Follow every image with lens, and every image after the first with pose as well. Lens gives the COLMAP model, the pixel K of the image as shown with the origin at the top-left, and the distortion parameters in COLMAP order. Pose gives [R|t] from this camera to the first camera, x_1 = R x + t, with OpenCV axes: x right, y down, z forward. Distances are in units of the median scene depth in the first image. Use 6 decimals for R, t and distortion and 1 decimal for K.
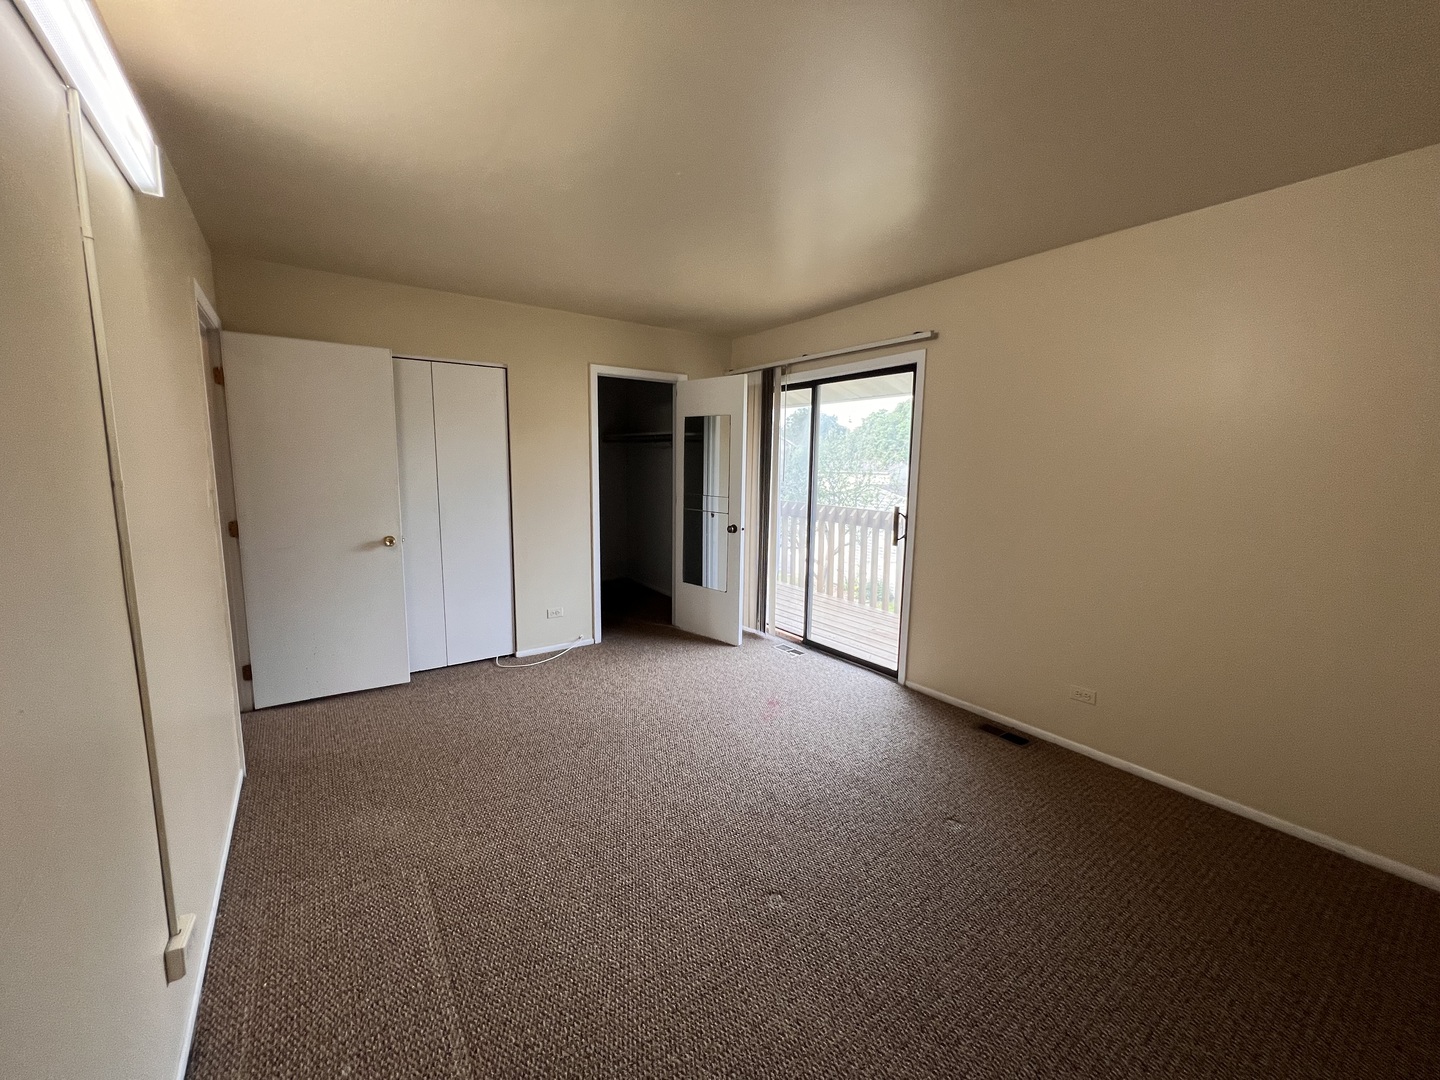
lens RADIAL K [[581.2, 0, 719.5], [0, 581.2, 534.0], [0, 0, 1]] dist [0.006516, 0.000192]
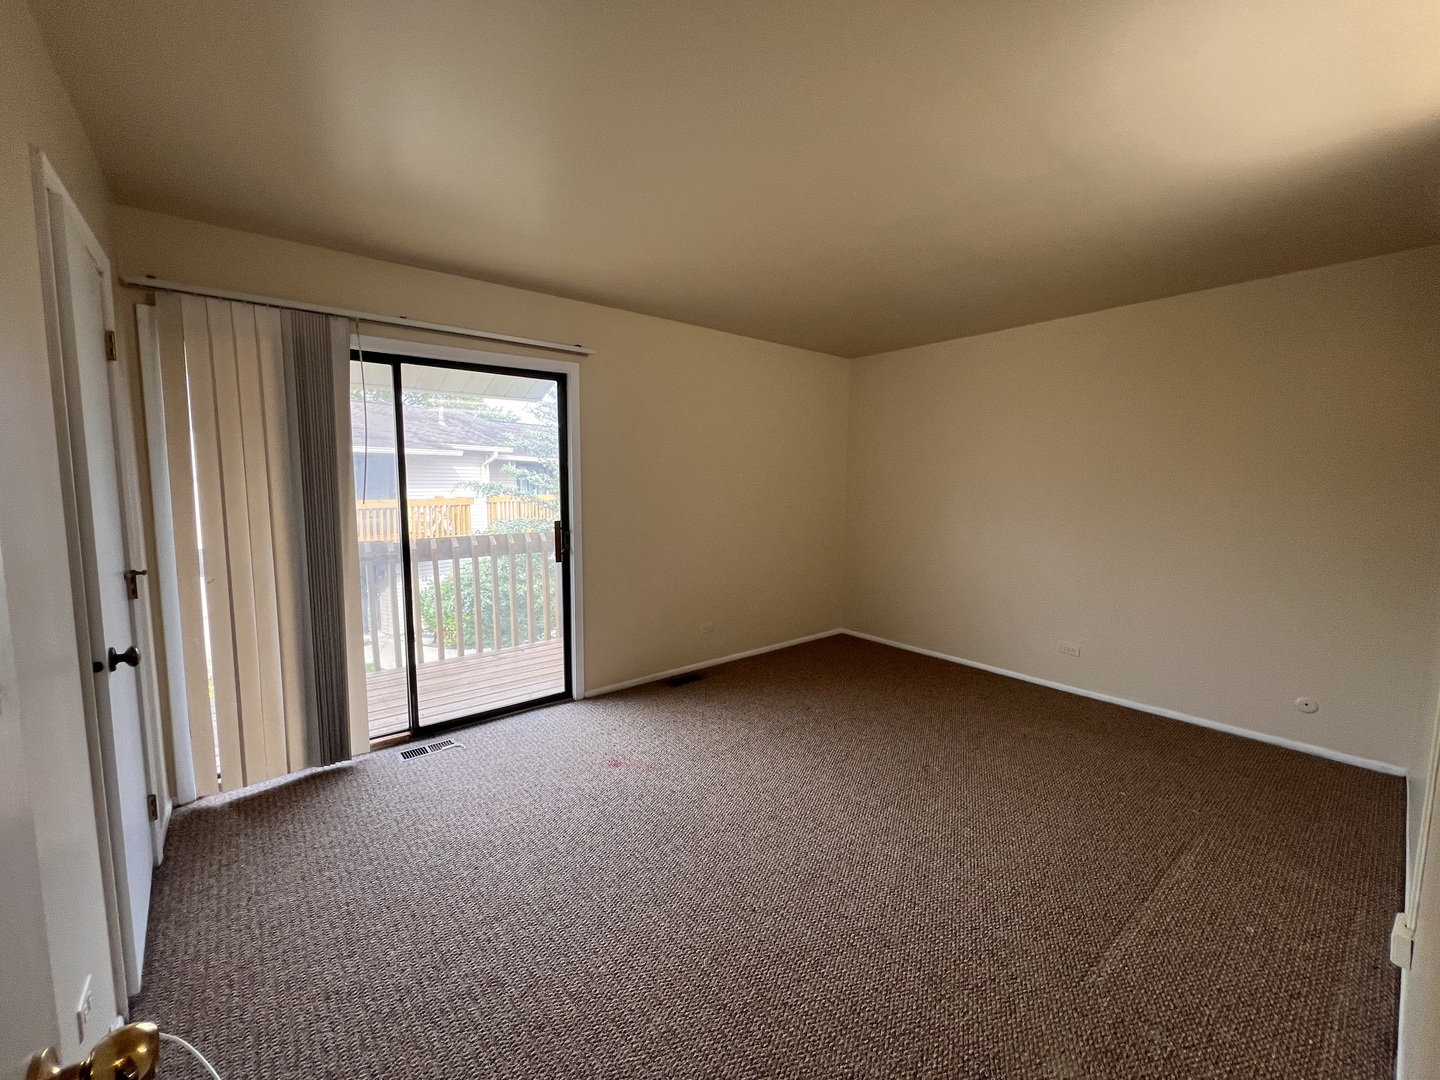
lens RADIAL K [[574.6, 0, 715.9], [0, 574.6, 538.5], [0, 0, 1]] dist [-0.003534, -0.000109]
pose [[-0.070123, -0.110820, 0.991364, -0.557954], [0.121252, 0.985494, 0.118740, -0.085309], [-0.990142, 0.128531, -0.055668, 0.690736]]
